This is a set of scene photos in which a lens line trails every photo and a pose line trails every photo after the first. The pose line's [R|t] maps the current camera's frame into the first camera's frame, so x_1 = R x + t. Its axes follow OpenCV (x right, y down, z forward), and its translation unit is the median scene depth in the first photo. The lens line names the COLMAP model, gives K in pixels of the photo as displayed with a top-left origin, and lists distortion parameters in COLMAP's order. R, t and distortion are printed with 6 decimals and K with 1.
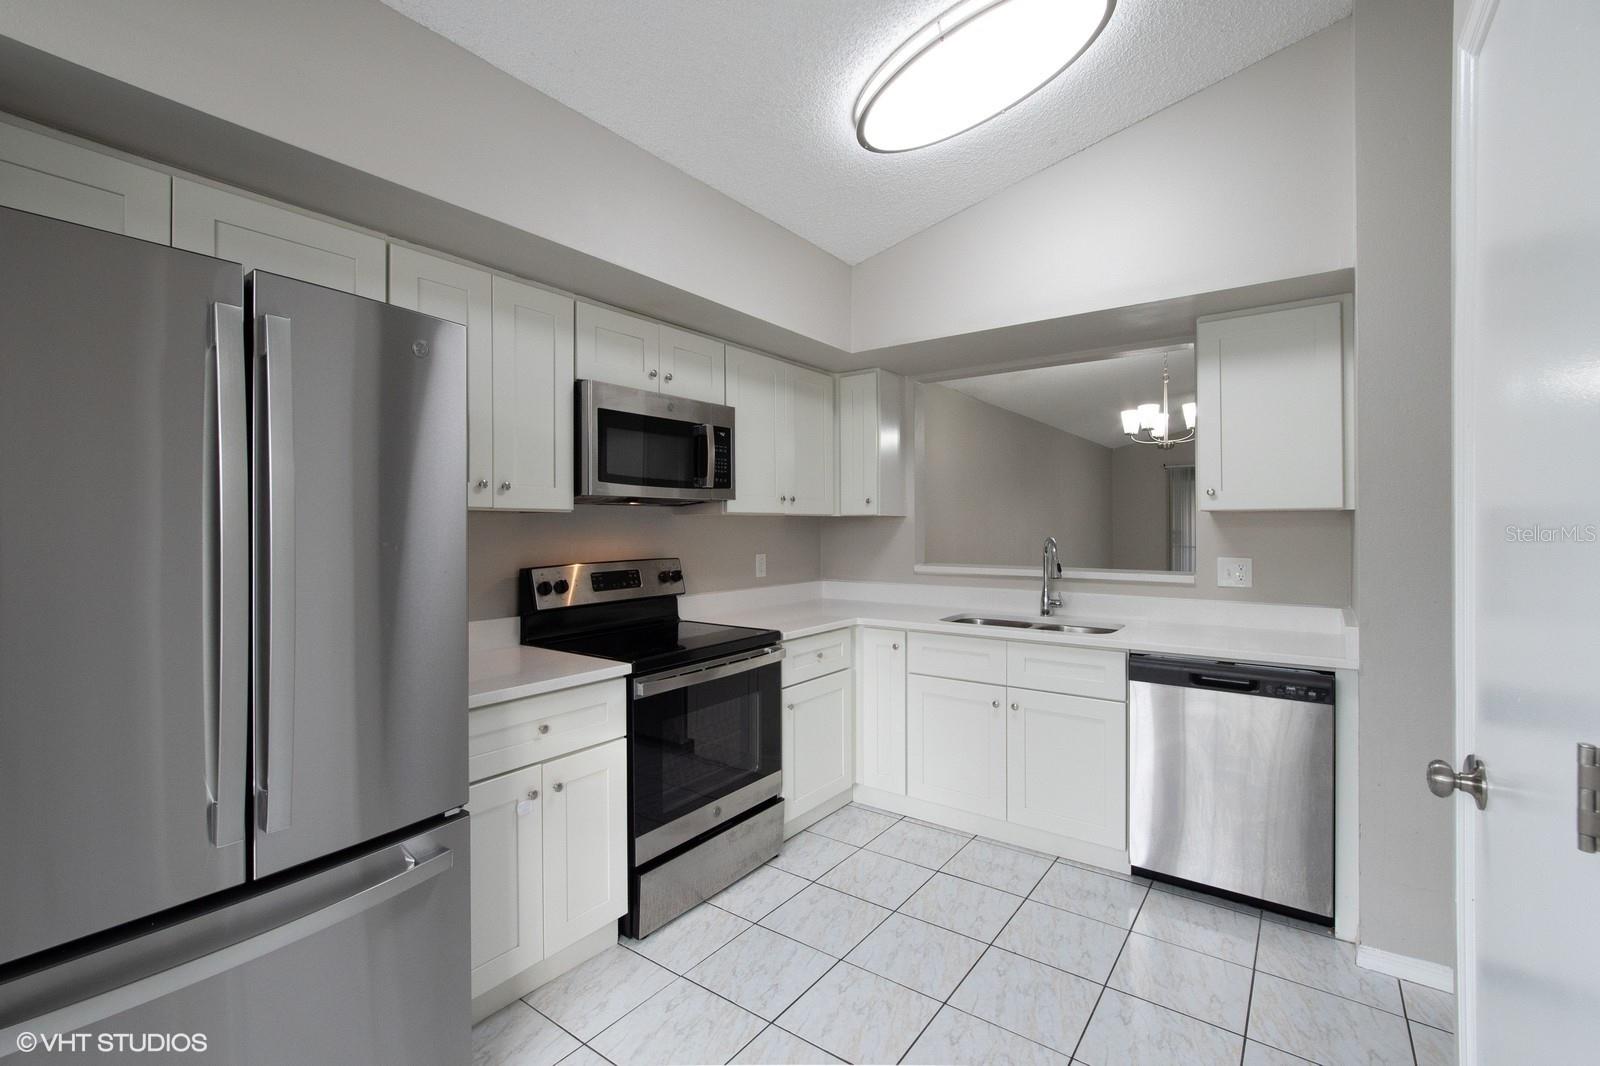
lens RADIAL K [[703.8, 0, 801.5], [0, 703.8, 524.4], [0, 0, 1]] dist [-0.020450, 0.004322]
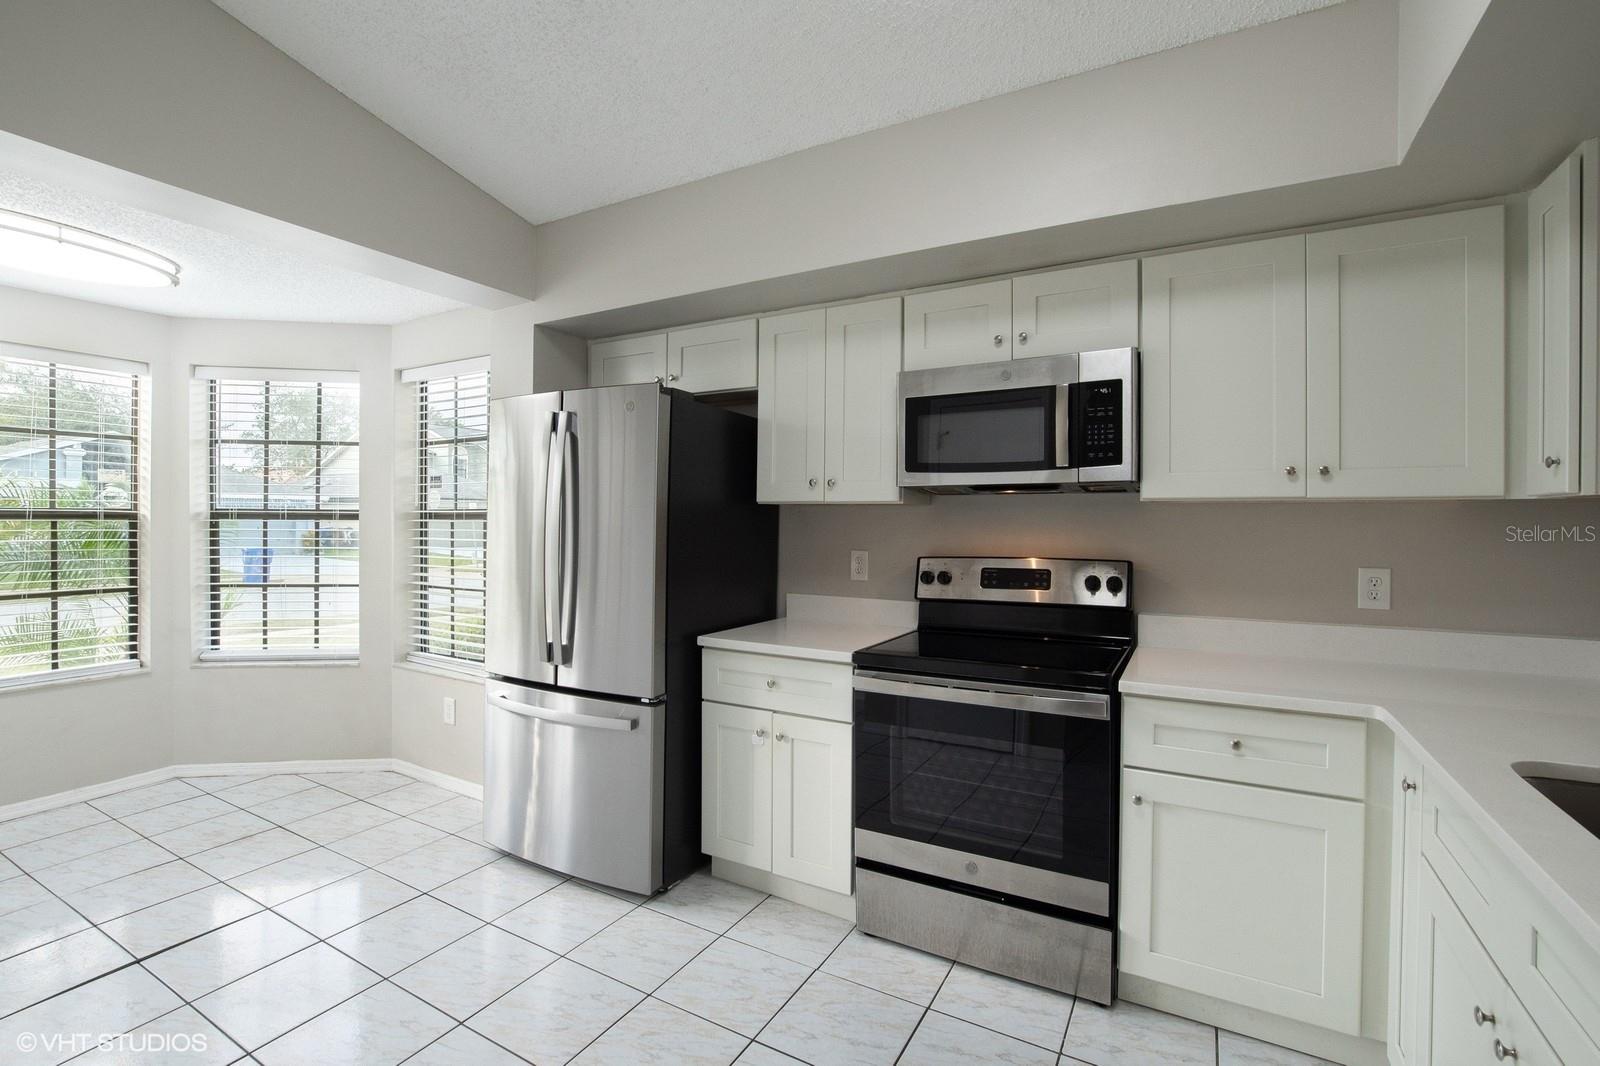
lens RADIAL K [[703.8, 0, 791.2], [0, 703.8, 523.4], [0, 0, 1]] dist [-0.020450, 0.004322]
pose [[0.115628, 0.010136, -0.993241, 0.646973], [-0.001678, 0.999948, 0.010010, 0.001573], [0.993291, 0.000510, 0.115639, 0.683889]]
